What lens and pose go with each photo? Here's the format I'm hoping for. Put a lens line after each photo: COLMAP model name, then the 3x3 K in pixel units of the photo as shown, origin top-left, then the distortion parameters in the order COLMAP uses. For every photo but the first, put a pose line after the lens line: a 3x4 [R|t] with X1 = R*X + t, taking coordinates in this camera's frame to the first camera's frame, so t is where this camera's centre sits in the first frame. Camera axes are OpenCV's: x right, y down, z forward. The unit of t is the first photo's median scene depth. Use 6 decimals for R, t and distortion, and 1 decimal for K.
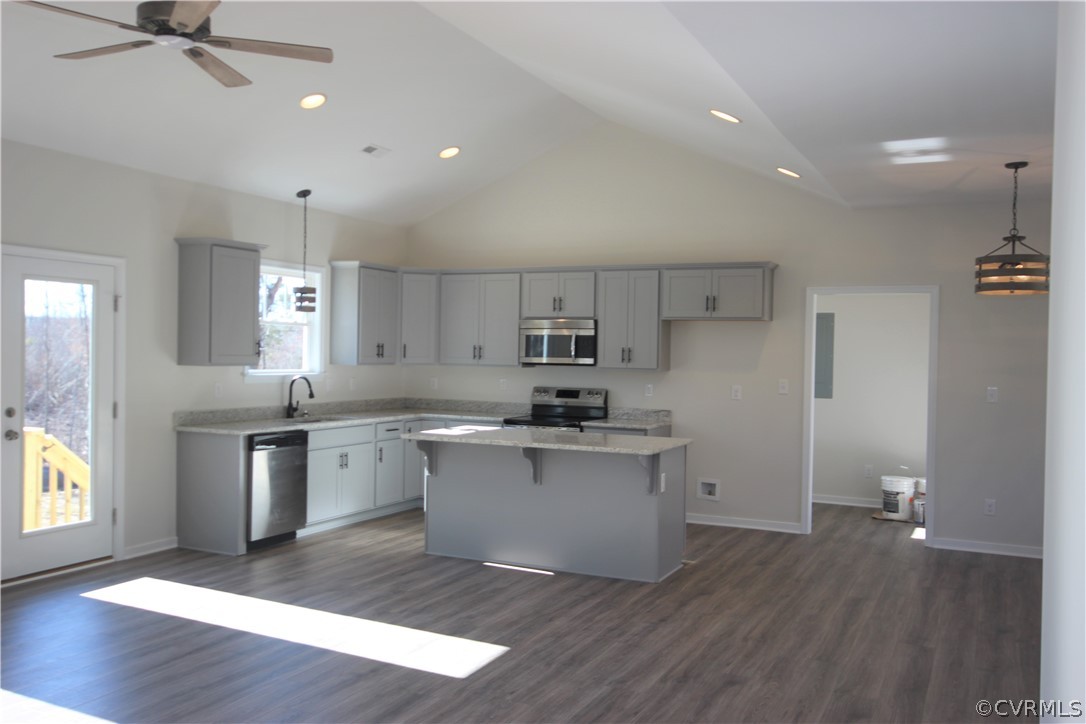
lens RADIAL K [[907.0, 0, 545.5], [0, 907.0, 361.0], [0, 0, 1]] dist [-0.009809, -0.004584]
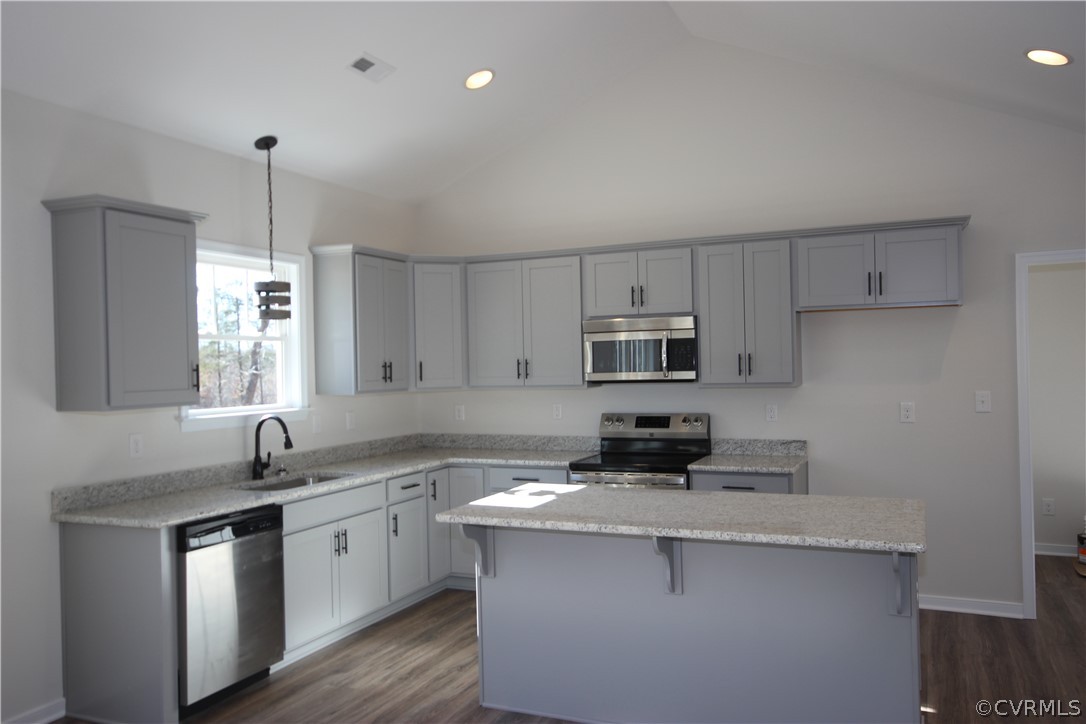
lens RADIAL K [[831.8, 0, 542.2], [0, 831.8, 360.1], [0, 0, 1]] dist [-0.004114, 0.017453]
pose [[0.998988, -0.040659, 0.019219, -0.080902], [0.040922, 0.999071, -0.013498, -0.007744], [-0.018652, 0.014271, 0.999724, 0.382828]]
